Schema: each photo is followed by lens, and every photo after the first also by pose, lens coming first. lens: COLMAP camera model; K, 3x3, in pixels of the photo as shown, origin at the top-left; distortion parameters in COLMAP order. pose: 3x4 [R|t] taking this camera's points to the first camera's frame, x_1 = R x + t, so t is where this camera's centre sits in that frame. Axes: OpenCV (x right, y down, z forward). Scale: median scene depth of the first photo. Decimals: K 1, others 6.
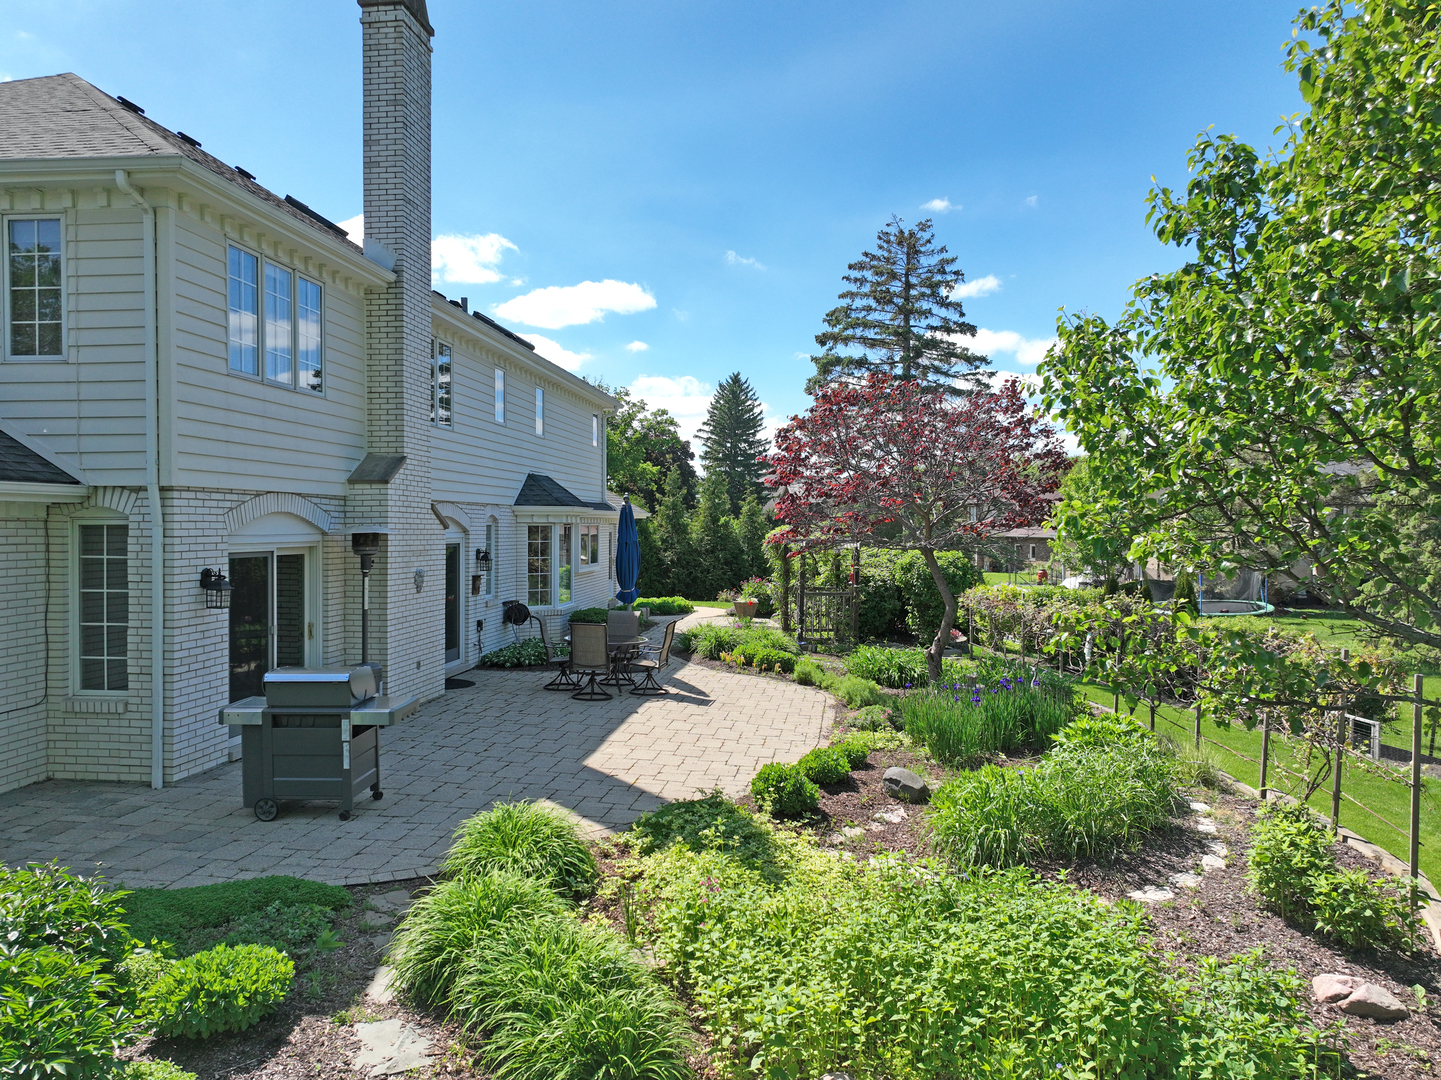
lens RADIAL K [[1007.6, 0, 721.2], [0, 1007.6, 545.0], [0, 0, 1]] dist [0.001546, 0.000208]
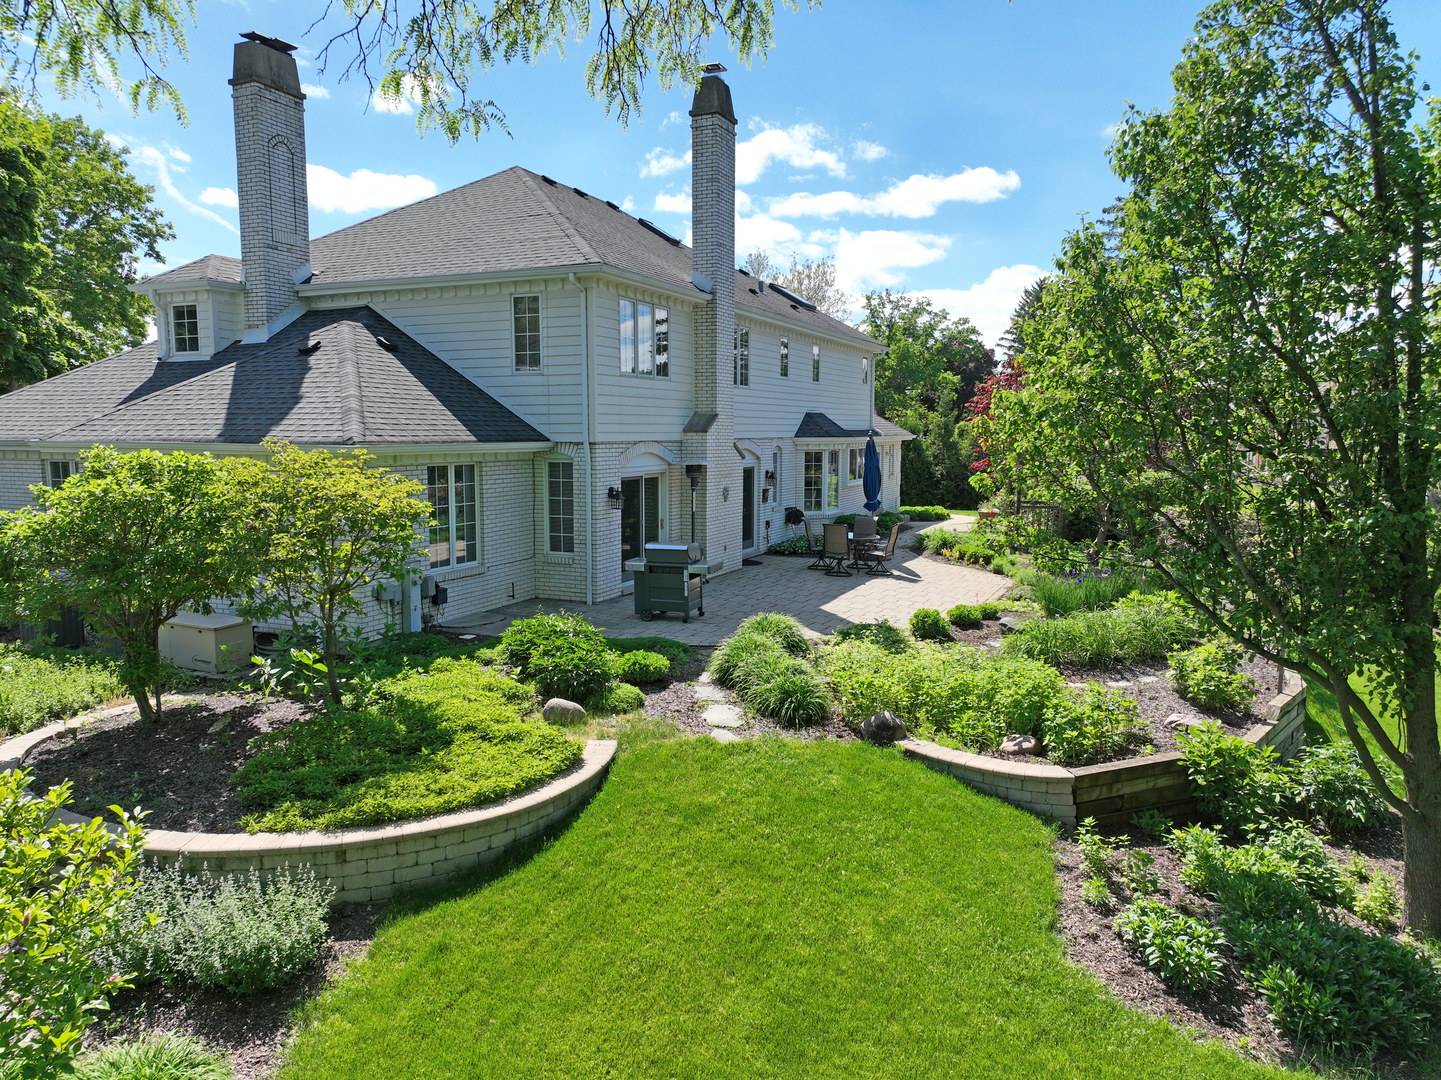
lens RADIAL K [[1007.6, 0, 721.2], [0, 1007.6, 545.0], [0, 0, 1]] dist [0.001546, 0.000208]
pose [[0.954486, 0.032278, -0.296502, 0.140665], [-0.004407, 0.995544, 0.094191, -0.028925], [0.298222, -0.088597, 0.950376, -0.435777]]
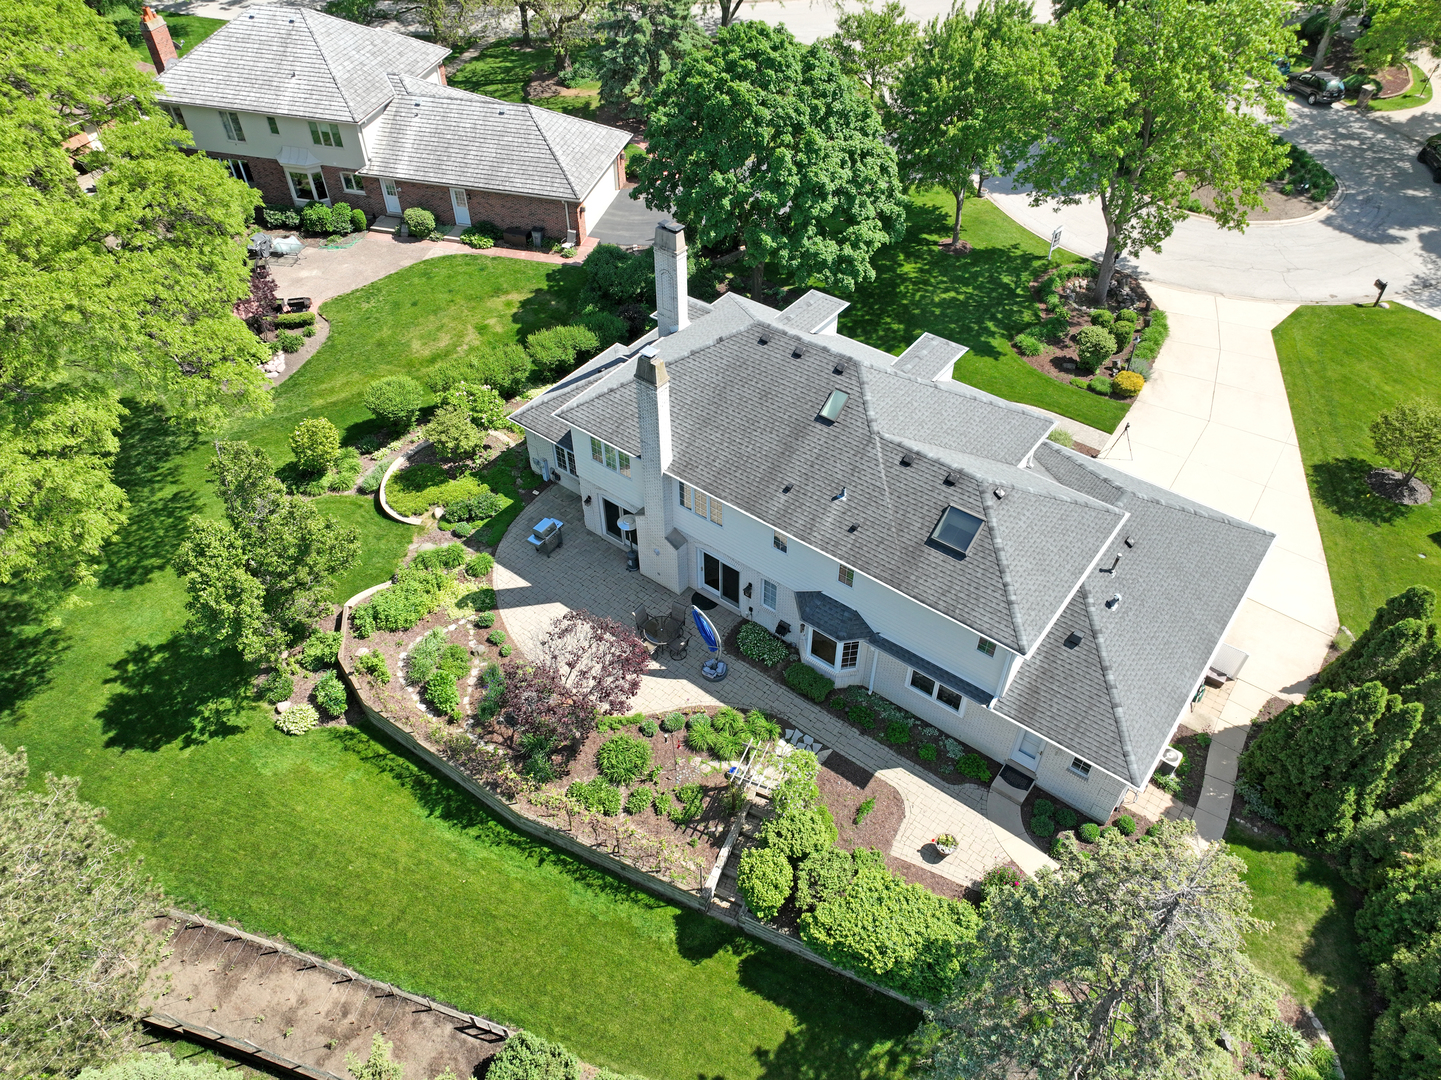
lens RADIAL K [[1002.1, 0, 719.7], [0, 1002.1, 544.5], [0, 0, 1]] dist [0.011182, 0.008438]
pose [[-0.515036, 0.597238, -0.614854, 1.156054], [-0.017276, 0.709930, 0.704061, -1.727818], [0.856994, 0.373239, -0.355322, 1.922738]]
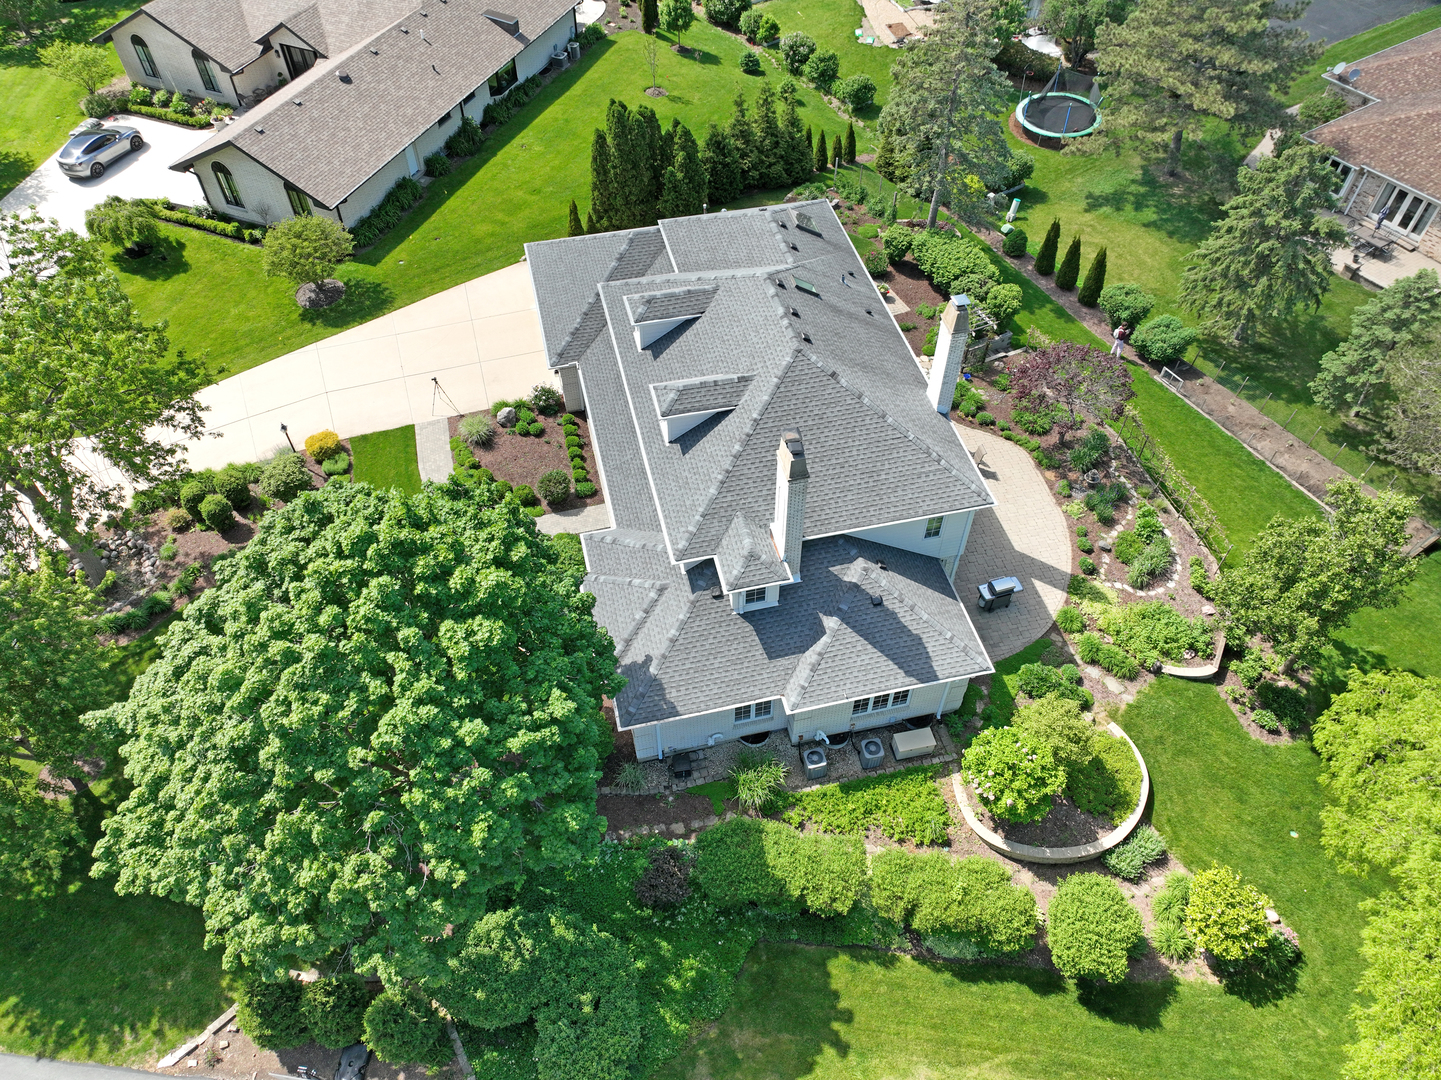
lens RADIAL K [[1002.1, 0, 719.7], [0, 1002.1, 544.5], [0, 0, 1]] dist [0.011182, 0.008438]
pose [[0.941937, -0.263139, 0.208597, -1.353809], [0.015129, 0.653839, 0.756482, -1.819002], [-0.335450, -0.709403, 0.619856, -0.609972]]
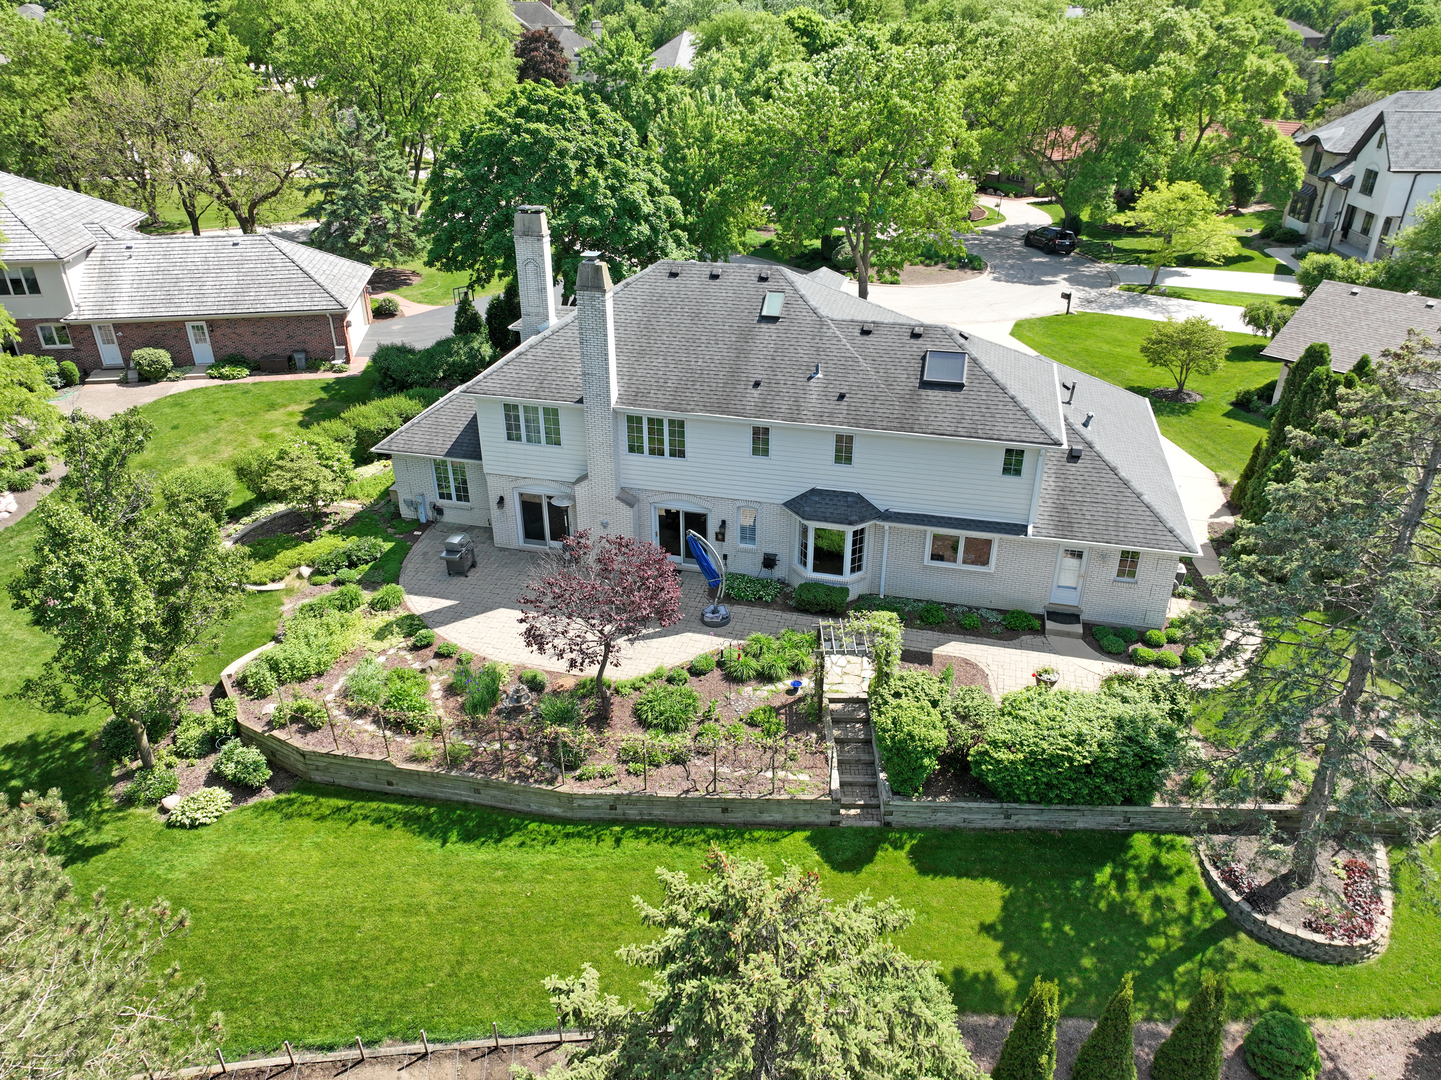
lens RADIAL K [[1002.1, 0, 719.7], [0, 1002.1, 544.5], [0, 0, 1]] dist [0.011182, 0.008438]
pose [[-0.135441, 0.470892, -0.871732, 1.619806], [-0.017460, 0.878568, 0.477297, -0.976210], [0.990632, 0.079866, -0.110772, 1.411057]]
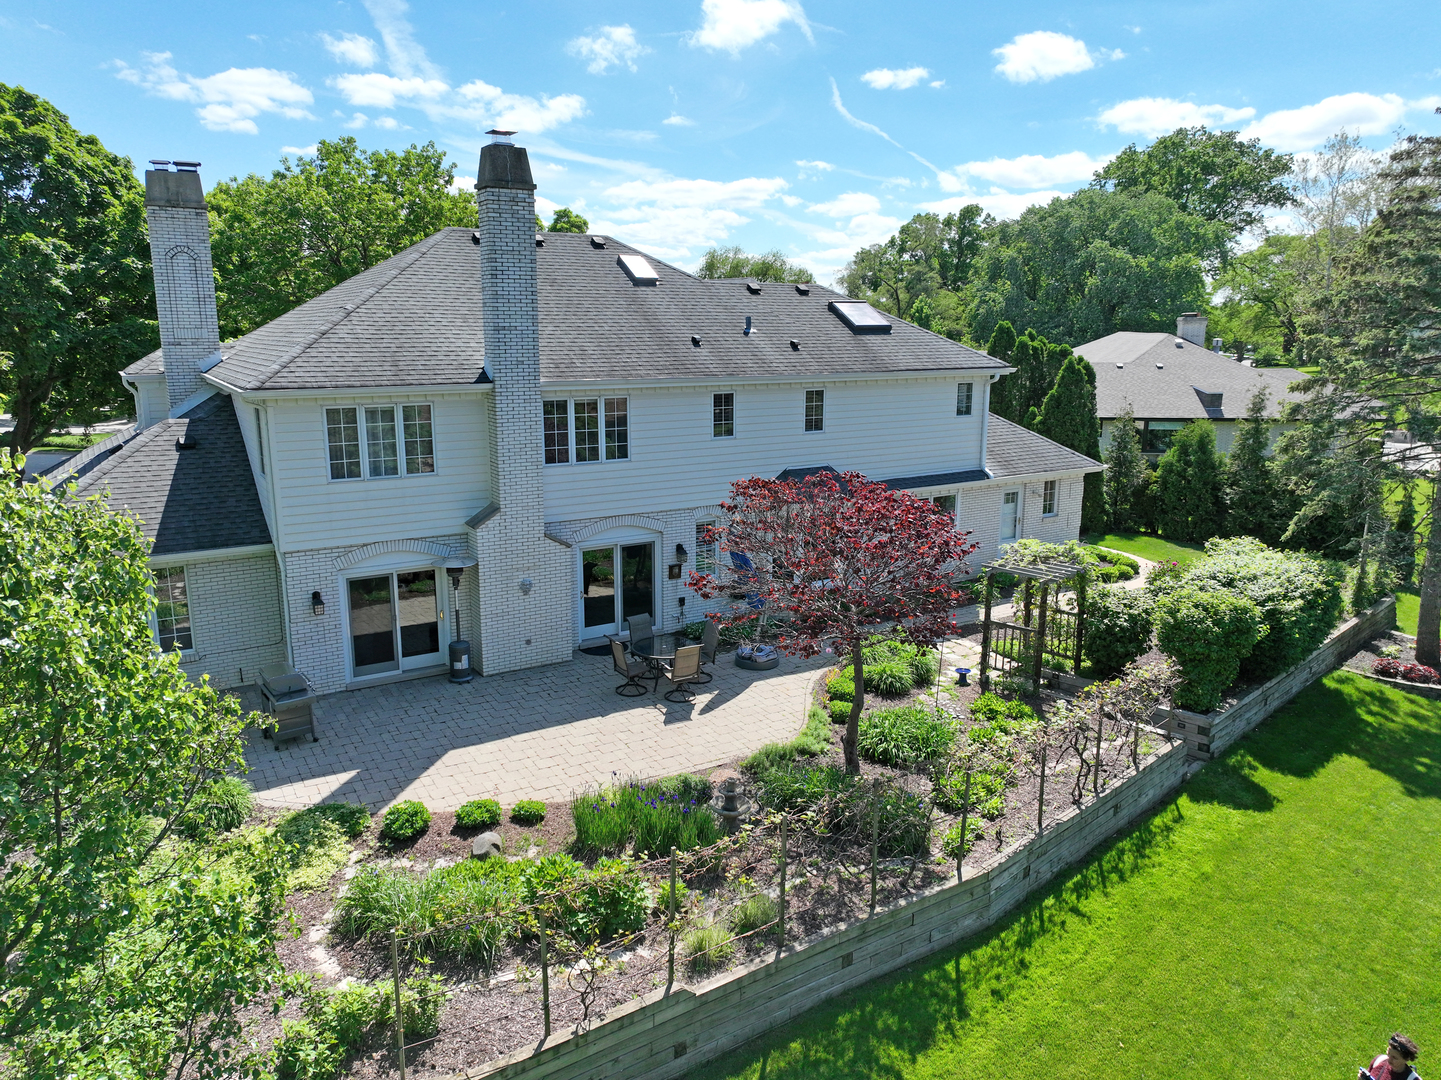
lens RADIAL K [[1007.6, 0, 721.2], [0, 1007.6, 545.0], [0, 0, 1]] dist [0.001546, 0.000208]
pose [[0.615886, 0.169096, -0.769474, 0.917019], [-0.014430, 0.978952, 0.203581, -0.302180], [0.787703, -0.114279, 0.605363, 0.312996]]
